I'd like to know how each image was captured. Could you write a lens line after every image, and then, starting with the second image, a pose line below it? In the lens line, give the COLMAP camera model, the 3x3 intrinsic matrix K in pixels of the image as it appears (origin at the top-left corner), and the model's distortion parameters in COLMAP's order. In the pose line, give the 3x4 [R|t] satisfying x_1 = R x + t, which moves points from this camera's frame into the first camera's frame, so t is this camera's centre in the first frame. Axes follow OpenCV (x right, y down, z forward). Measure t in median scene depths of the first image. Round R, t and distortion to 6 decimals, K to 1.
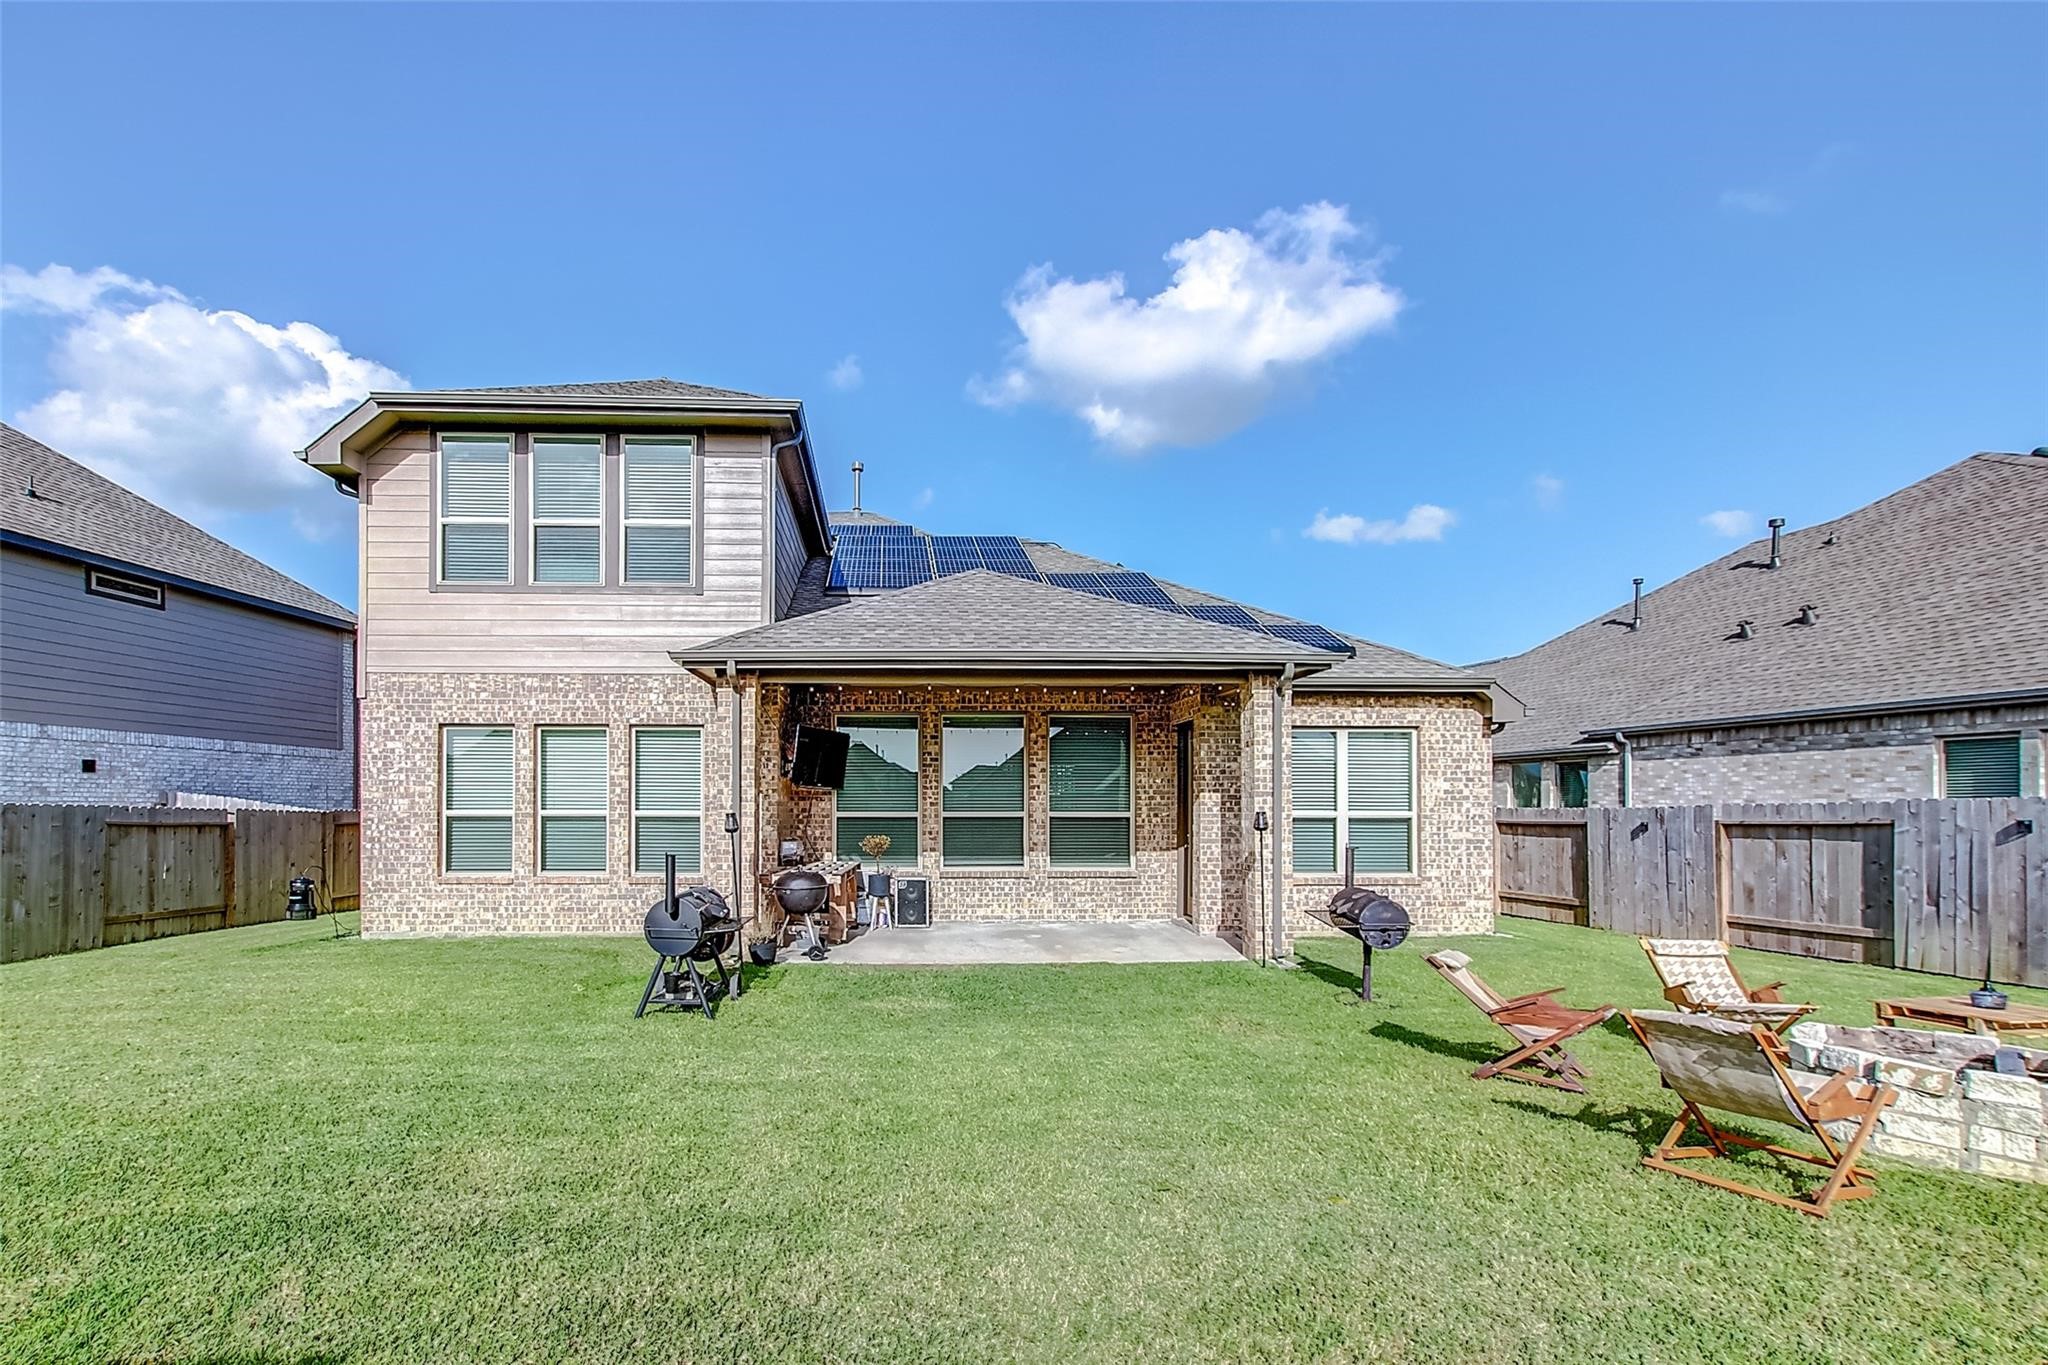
lens RADIAL K [[979.8, 0, 1017.8], [0, 979.8, 730.4], [0, 0, 1]] dist [-0.000392, 0.008382]
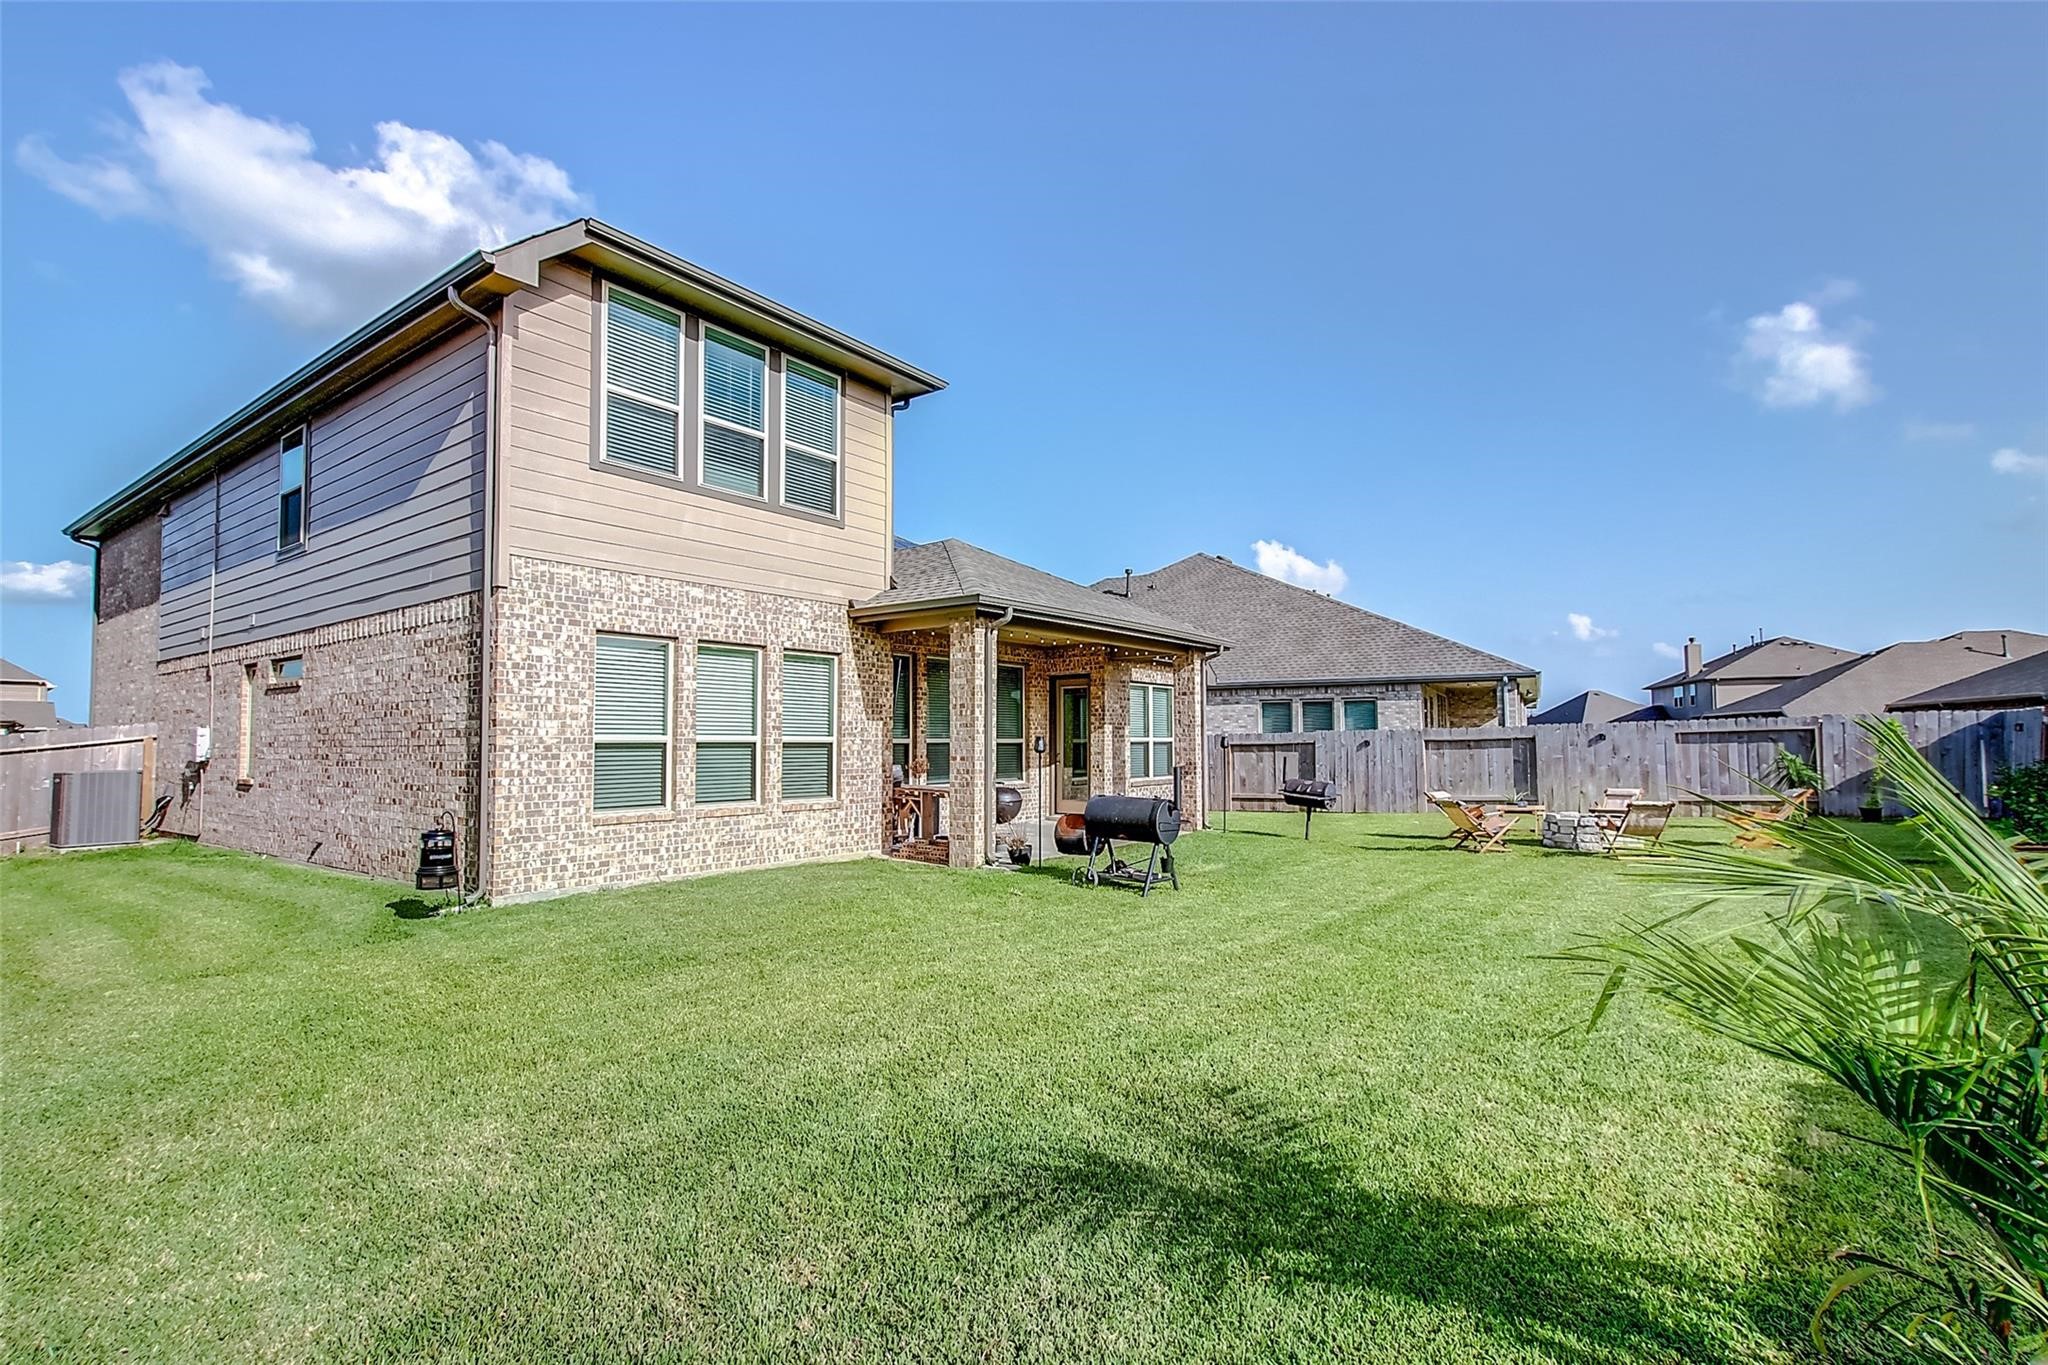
lens RADIAL K [[909.4, 0, 1020.6], [0, 909.4, 630.1], [0, 0, 1]] dist [-0.021209, 0.000050]
pose [[0.633079, 0.090561, 0.768772, -0.948116], [-0.051533, 0.995860, -0.074875, 0.032196], [-0.772370, 0.007785, 0.635125, 0.244520]]
